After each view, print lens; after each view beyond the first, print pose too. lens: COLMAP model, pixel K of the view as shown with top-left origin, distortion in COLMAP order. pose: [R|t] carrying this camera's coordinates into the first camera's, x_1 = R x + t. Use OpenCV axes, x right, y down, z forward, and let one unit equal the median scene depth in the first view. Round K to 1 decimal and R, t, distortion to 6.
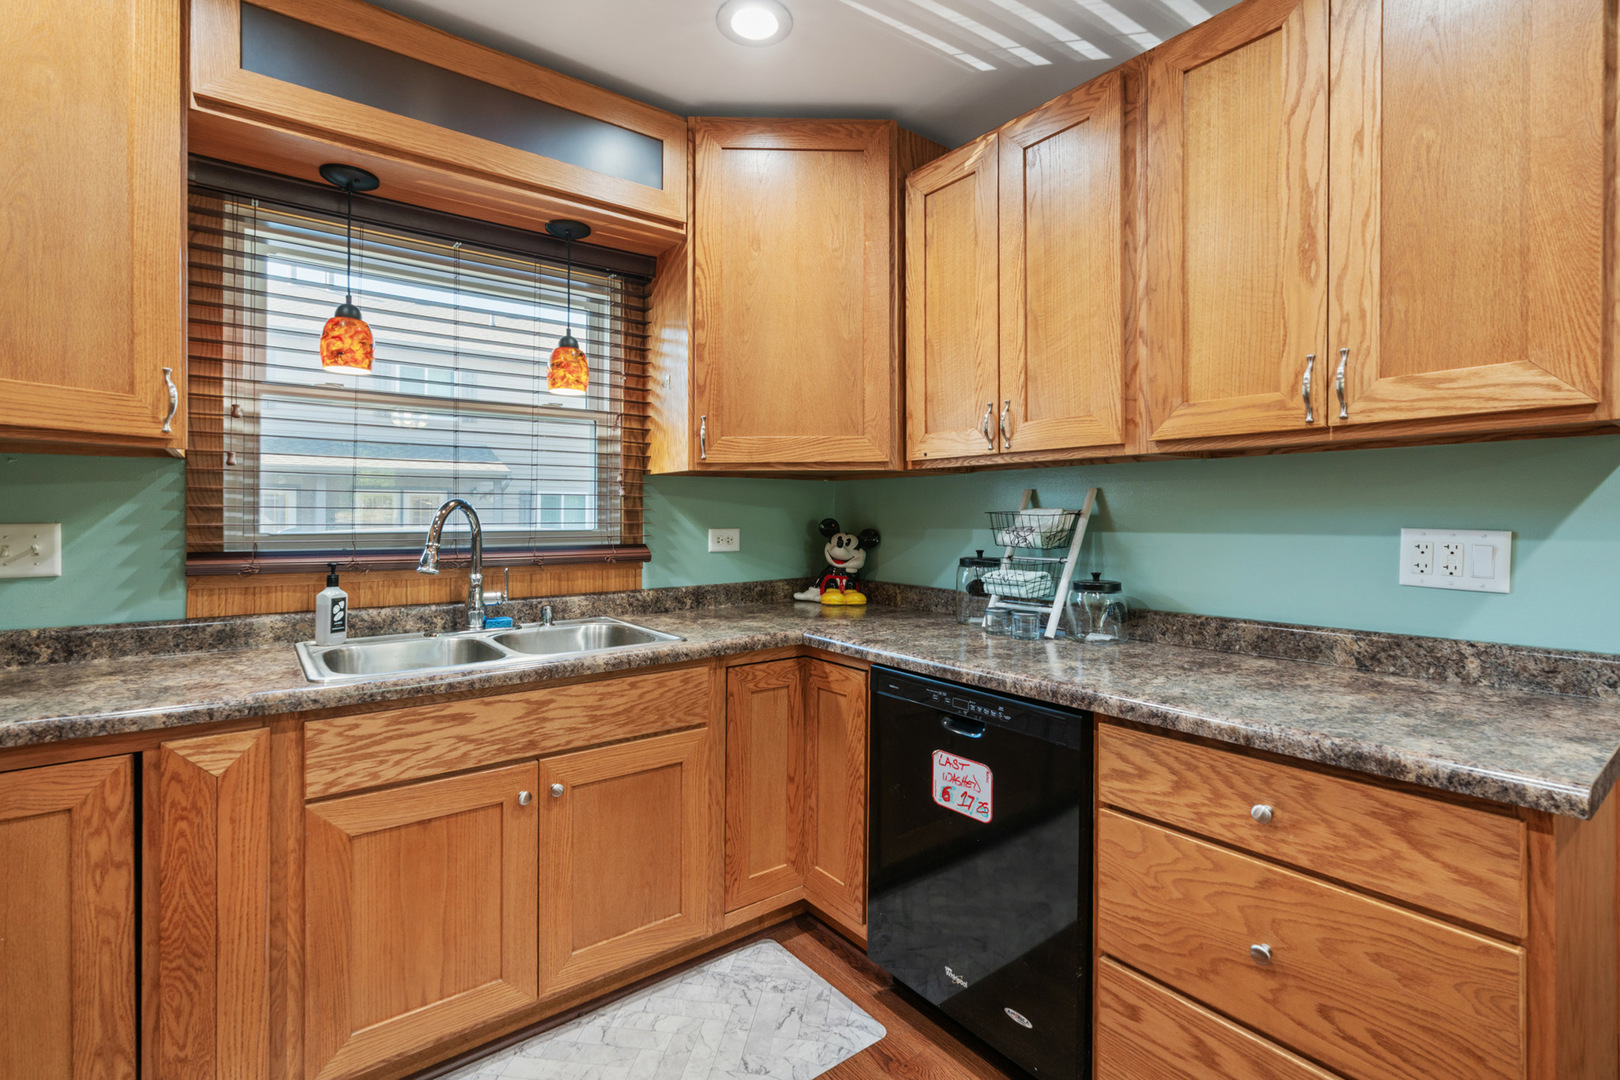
lens RADIAL K [[743.2, 0, 812.3], [0, 743.2, 506.6], [0, 0, 1]] dist [0.000767, 0.000377]
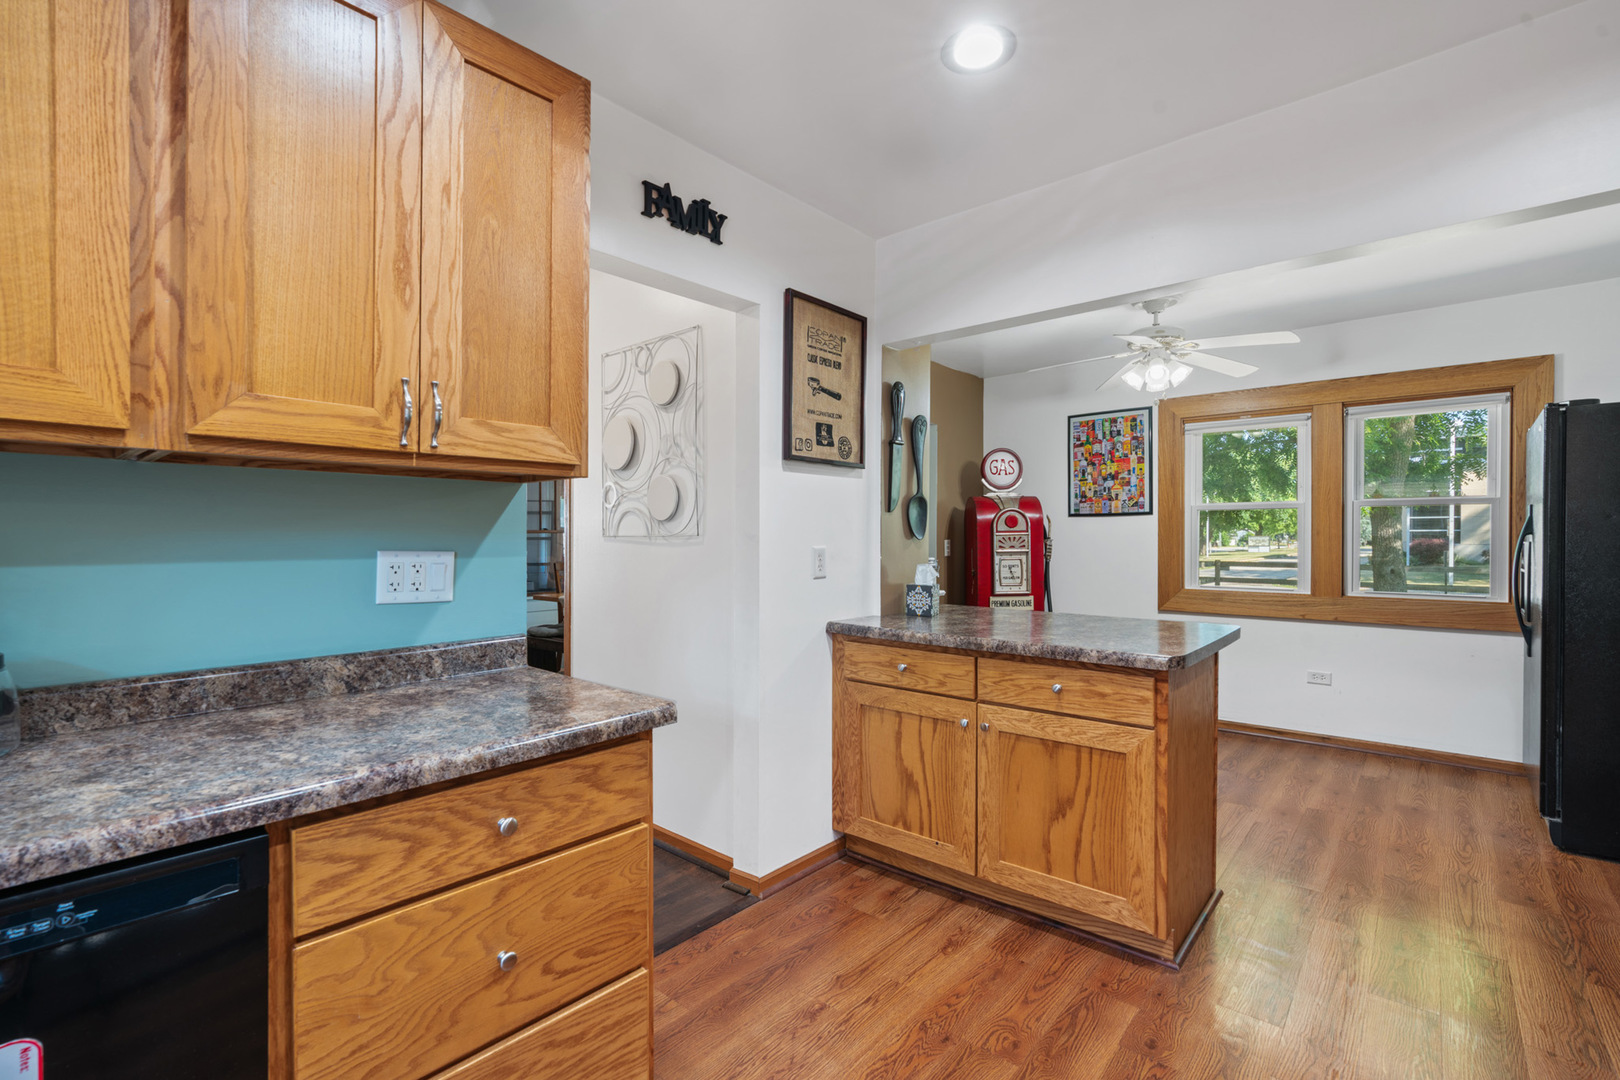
lens RADIAL K [[758.0, 0, 810.0], [0, 758.0, 540.0], [0, 0, 1]] dist [-0.001370, 0.000372]
pose [[-0.206588, -0.004730, 0.978417, -0.430380], [-0.013974, 0.999901, 0.001883, 0.002905], [-0.978328, -0.013283, -0.206633, 0.670448]]
